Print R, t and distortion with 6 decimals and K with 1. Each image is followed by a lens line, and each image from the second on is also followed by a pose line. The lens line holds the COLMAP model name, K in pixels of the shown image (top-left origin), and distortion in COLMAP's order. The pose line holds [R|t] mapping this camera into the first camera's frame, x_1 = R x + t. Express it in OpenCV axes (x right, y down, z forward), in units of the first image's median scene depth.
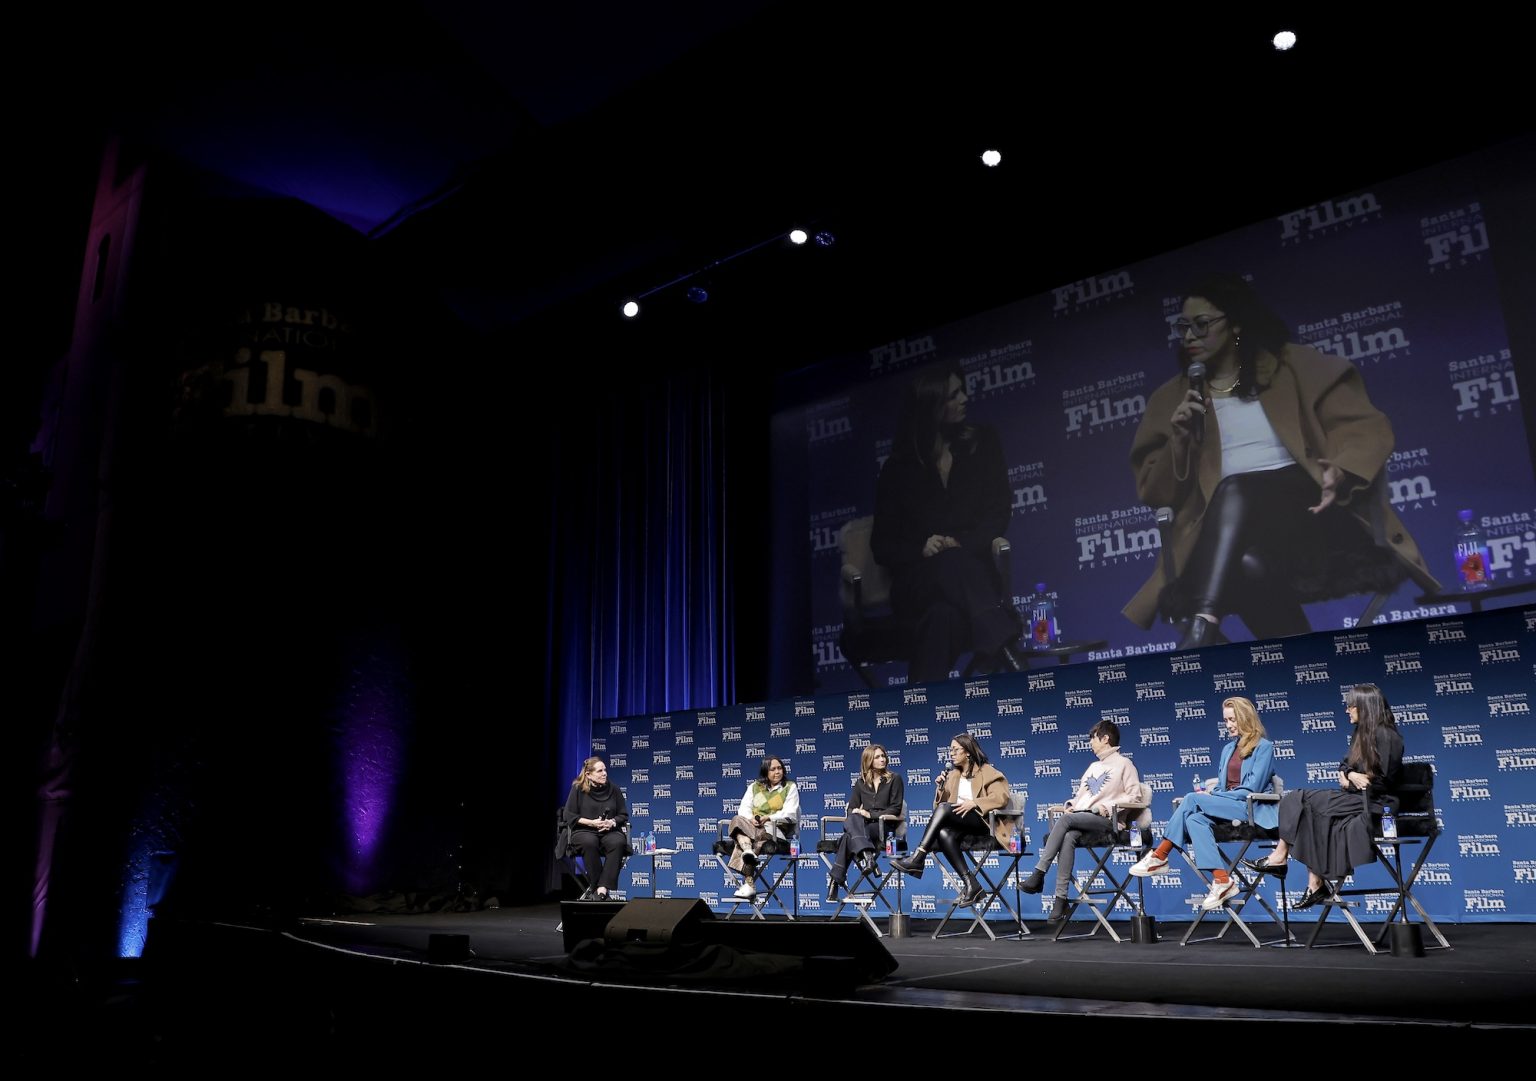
lens RADIAL K [[1135.1, 0, 762.0], [0, 1135.1, 572.3], [0, 0, 1]] dist [-0.126470, 0.067574]
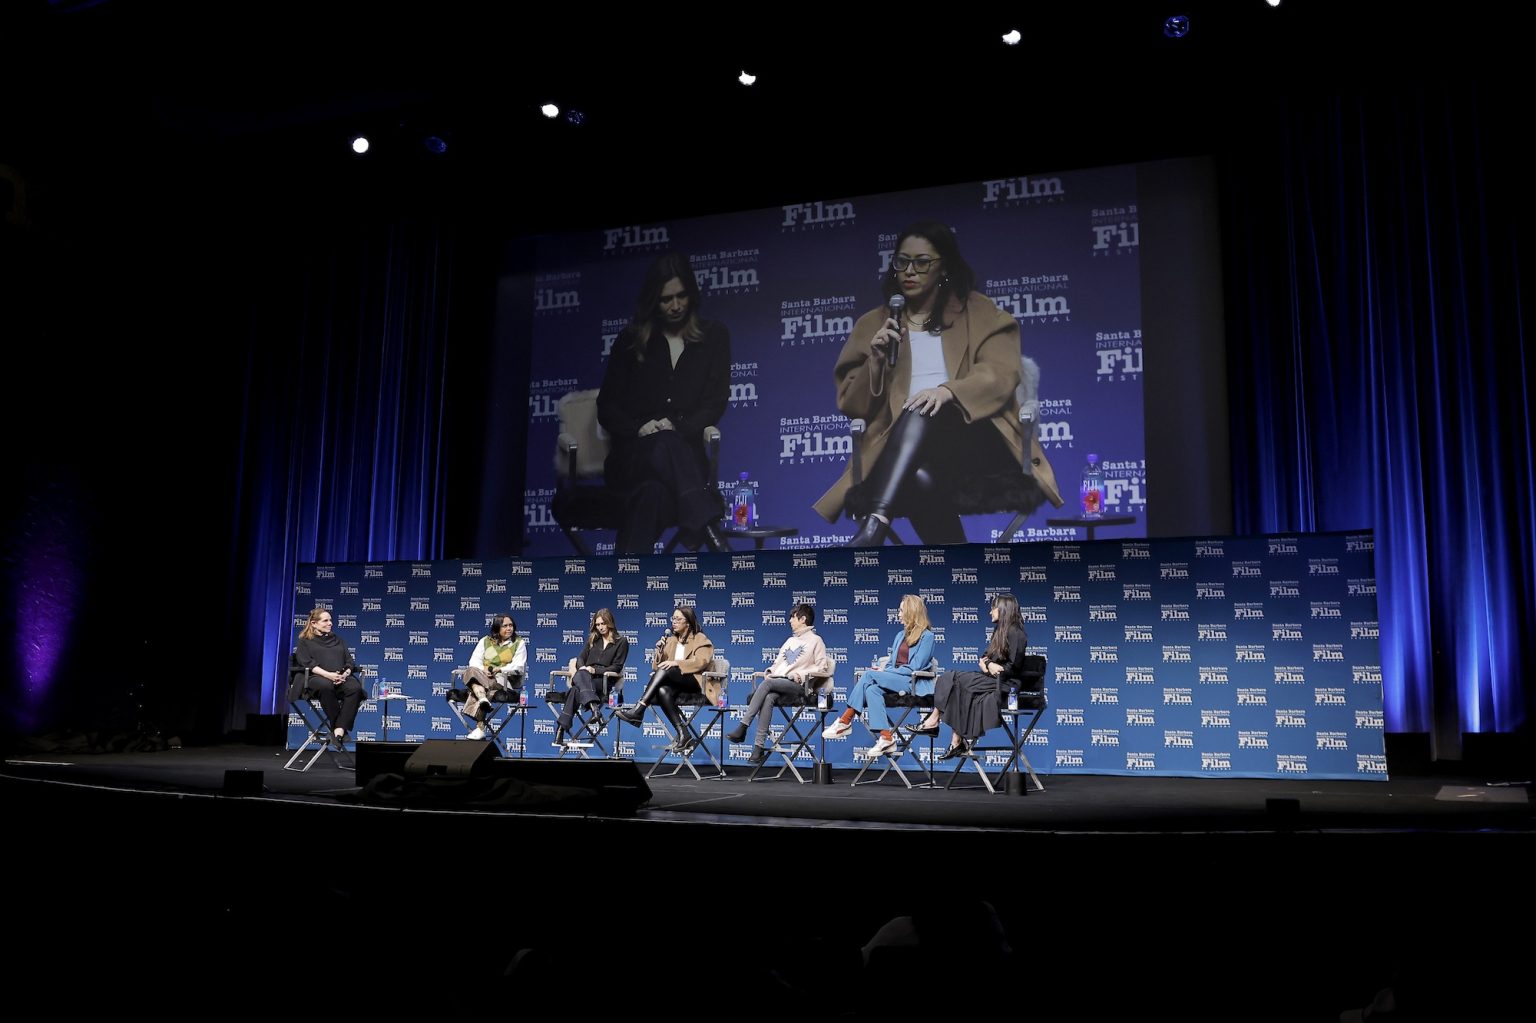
lens RADIAL K [[1343.7, 0, 780.8], [0, 1343.7, 509.8], [0, 0, 1]] dist [-0.091075, 0.048464]
pose [[0.934329, 0.071672, 0.349132, -0.207415], [-0.108542, 0.990261, 0.087187, -0.082943], [-0.339482, -0.119357, 0.933009, -0.301073]]
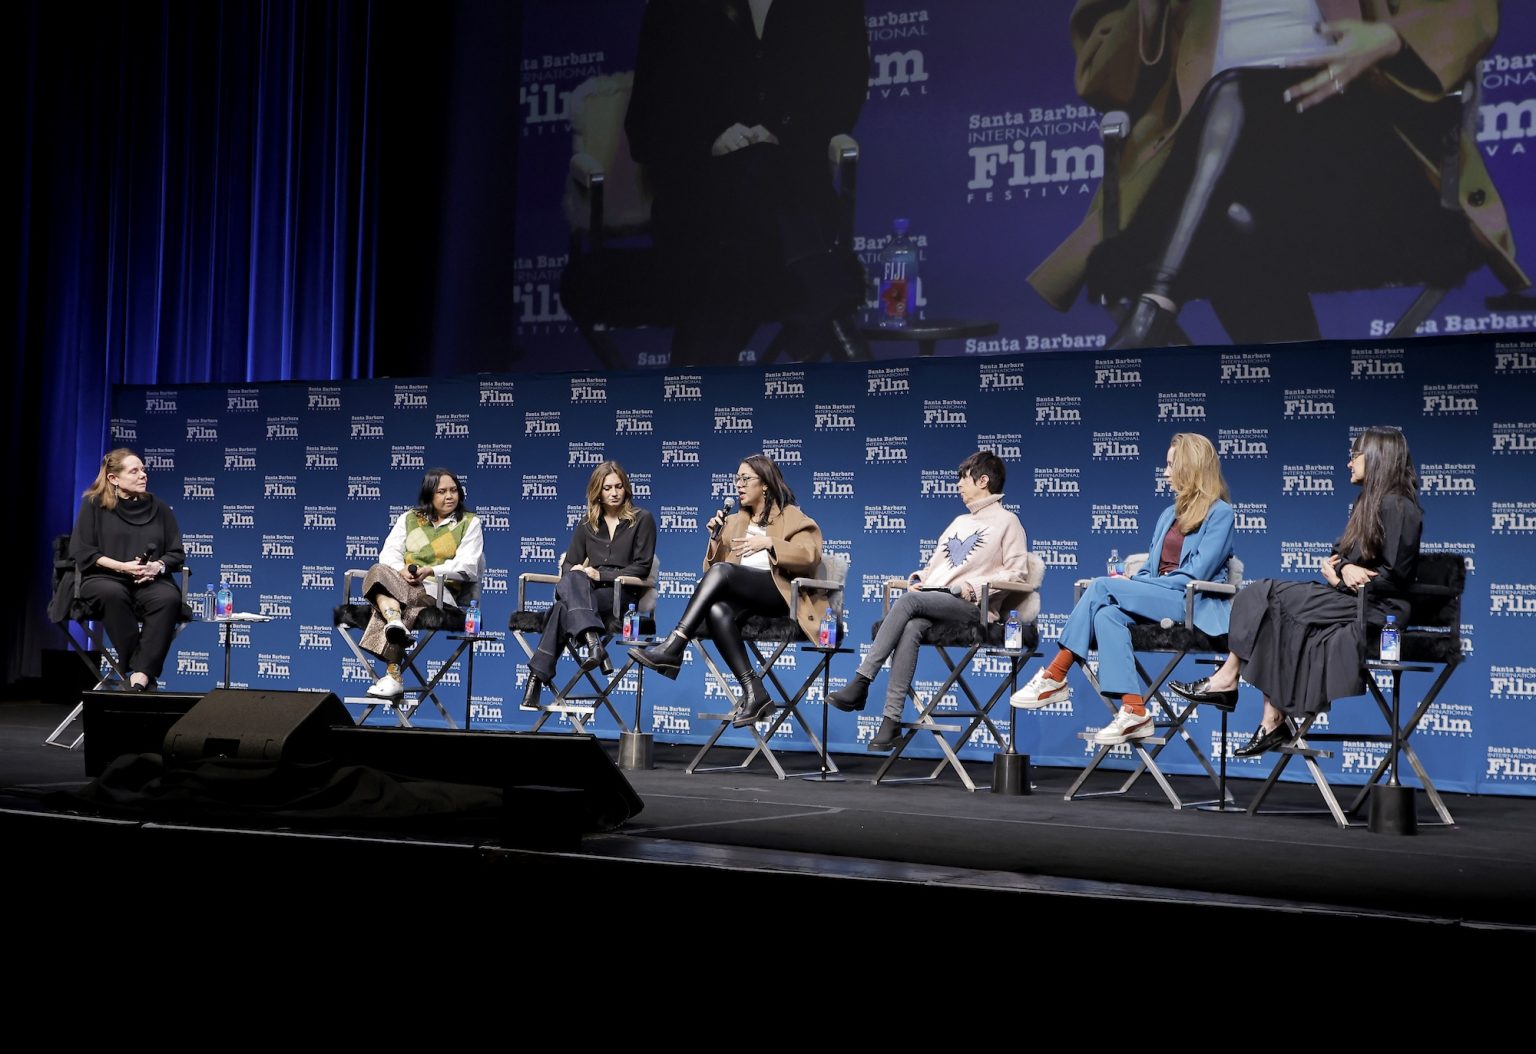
lens RADIAL K [[1995.7, 0, 787.3], [0, 1995.7, 564.4], [0, 0, 1]] dist [0.088082, 0.000000]
pose [[0.976373, 0.054038, 0.209227, -0.032839], [-0.095582, 0.976359, 0.193872, -0.013088], [-0.193804, -0.209290, 0.958456, -0.070233]]
